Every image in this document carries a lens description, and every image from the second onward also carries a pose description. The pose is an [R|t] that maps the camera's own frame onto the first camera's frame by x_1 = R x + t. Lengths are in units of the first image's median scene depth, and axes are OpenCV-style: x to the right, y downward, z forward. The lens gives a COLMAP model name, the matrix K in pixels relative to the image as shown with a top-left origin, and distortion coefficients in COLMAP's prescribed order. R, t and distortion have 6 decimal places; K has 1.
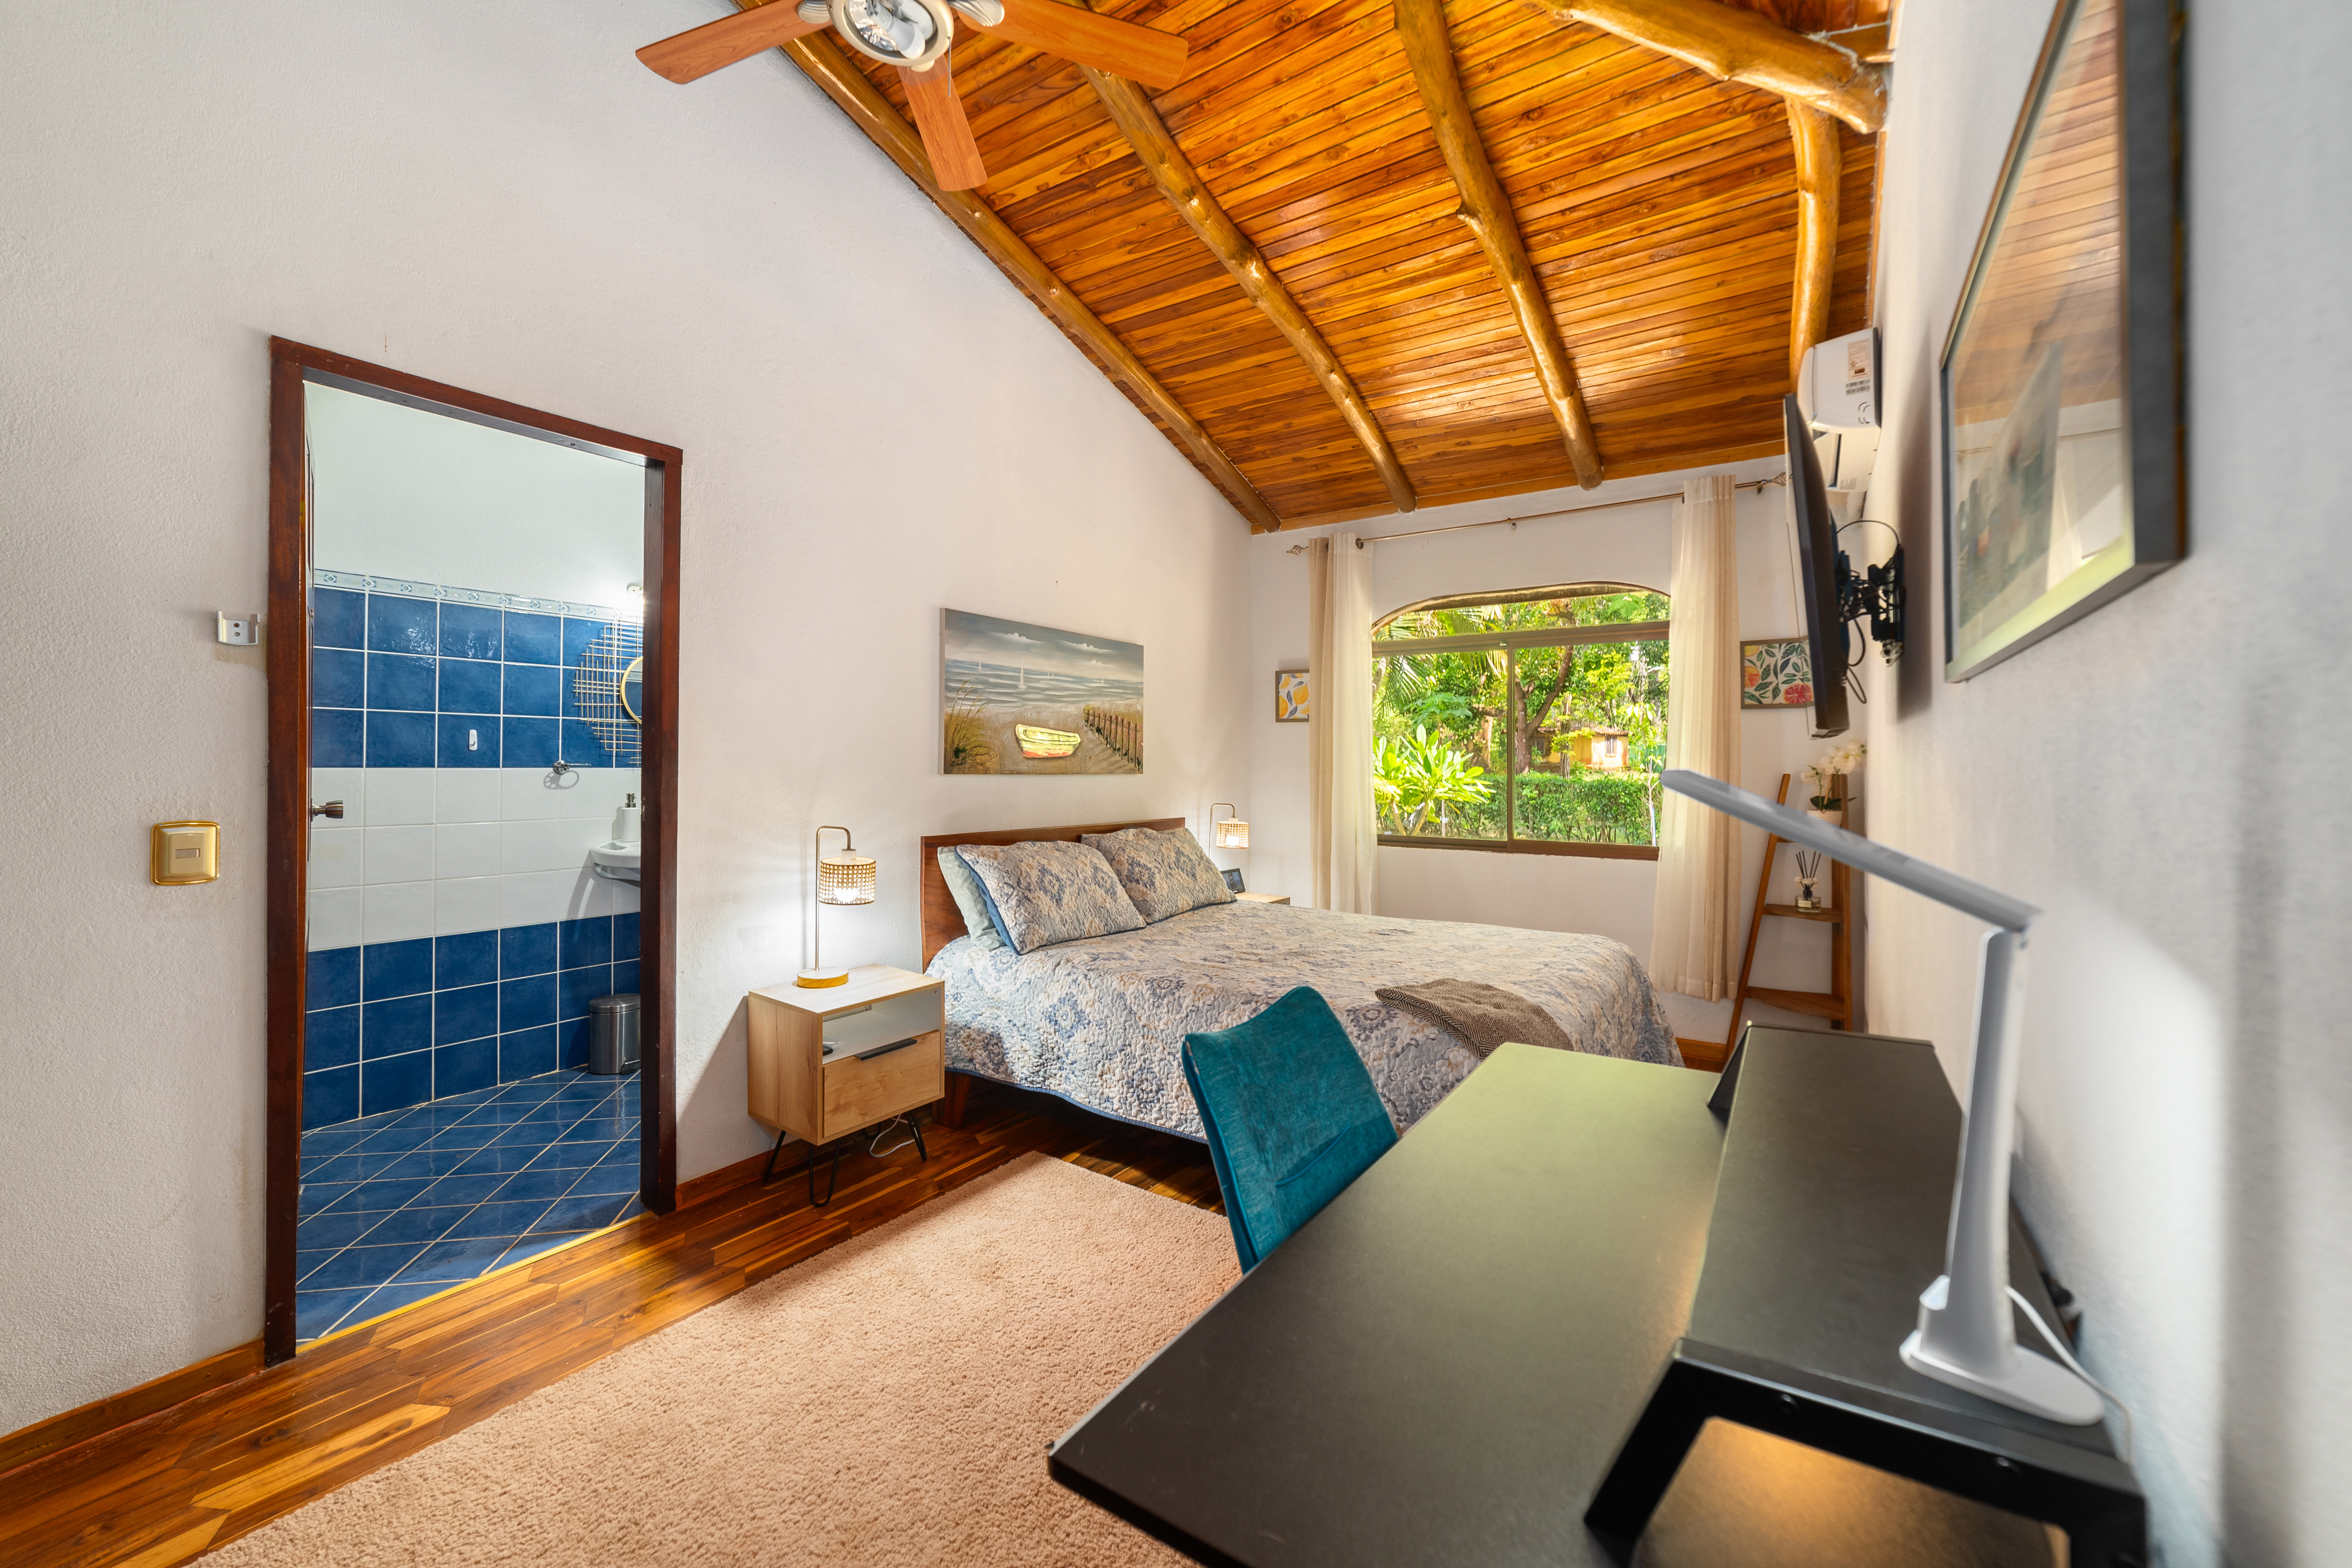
lens RADIAL K [[918.5, 0, 1175.3], [0, 918.5, 769.3], [0, 0, 1]] dist [-0.006352, 0.001248]
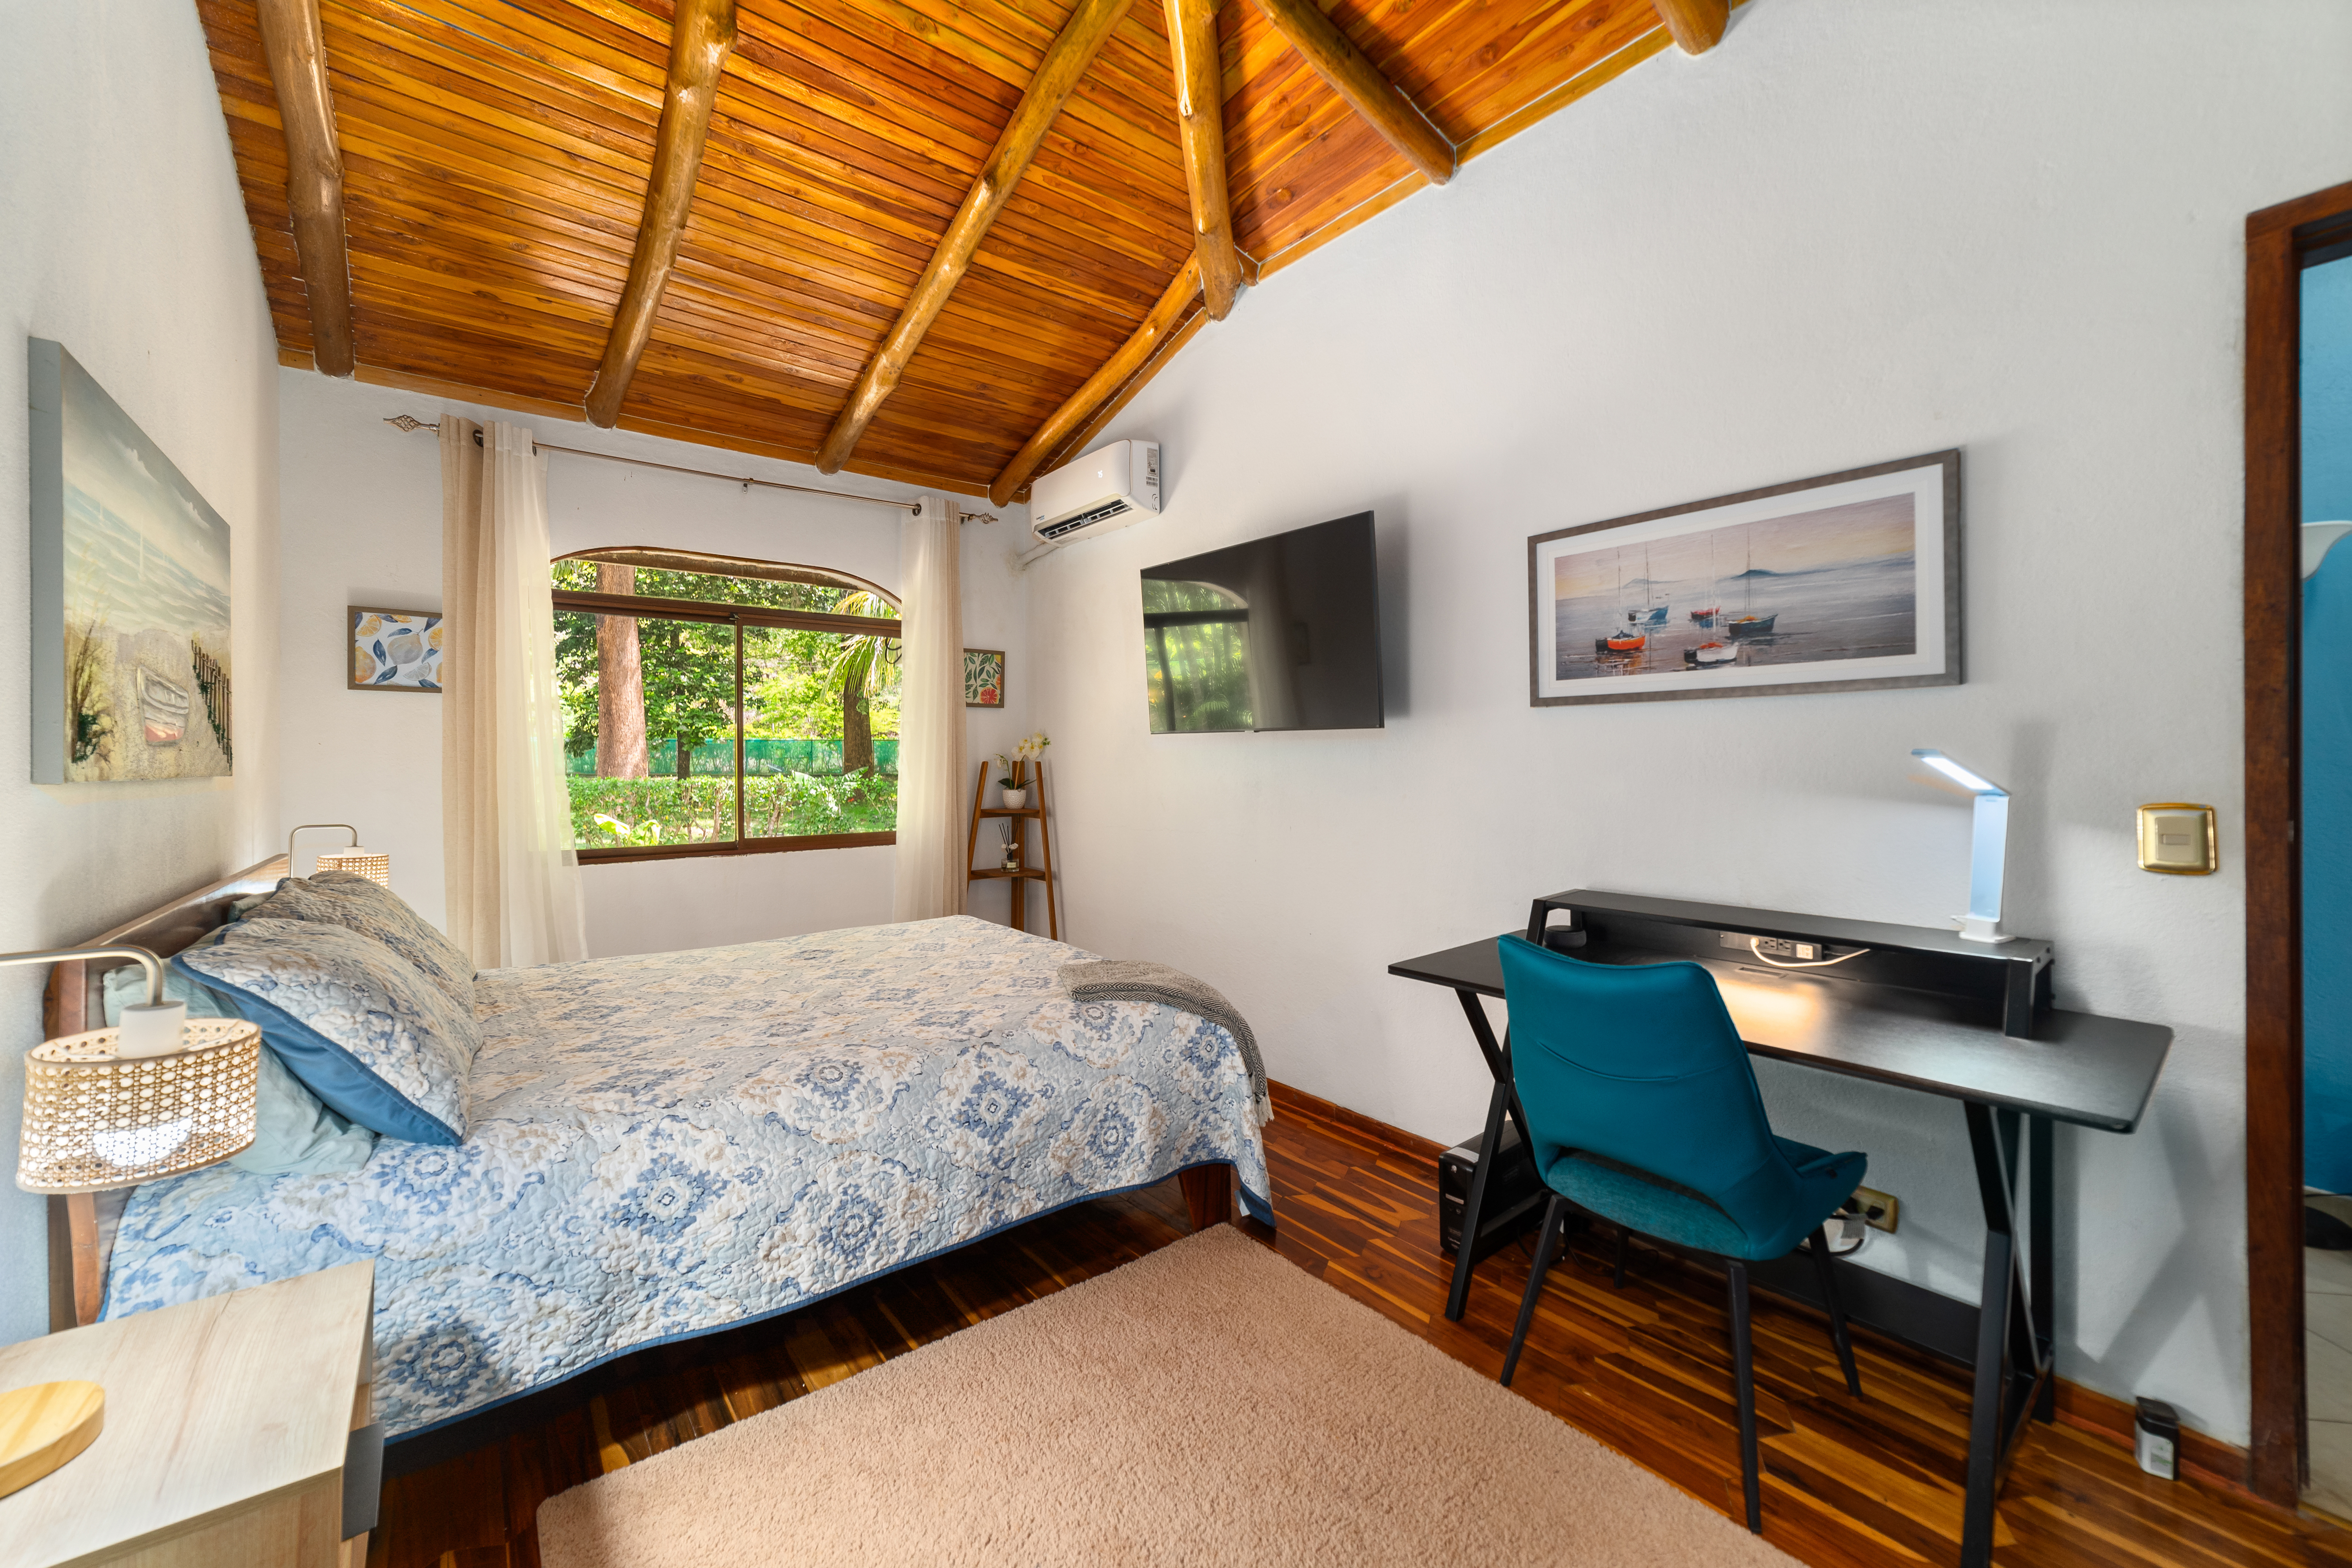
lens RADIAL K [[918.5, 0, 1174.8], [0, 918.5, 766.7], [0, 0, 1]] dist [-0.006352, 0.001248]
pose [[0.295853, -0.016535, 0.955090, -0.437906], [0.012632, 0.999830, 0.013396, -0.001031], [-0.955150, 0.008102, 0.296011, 0.411639]]
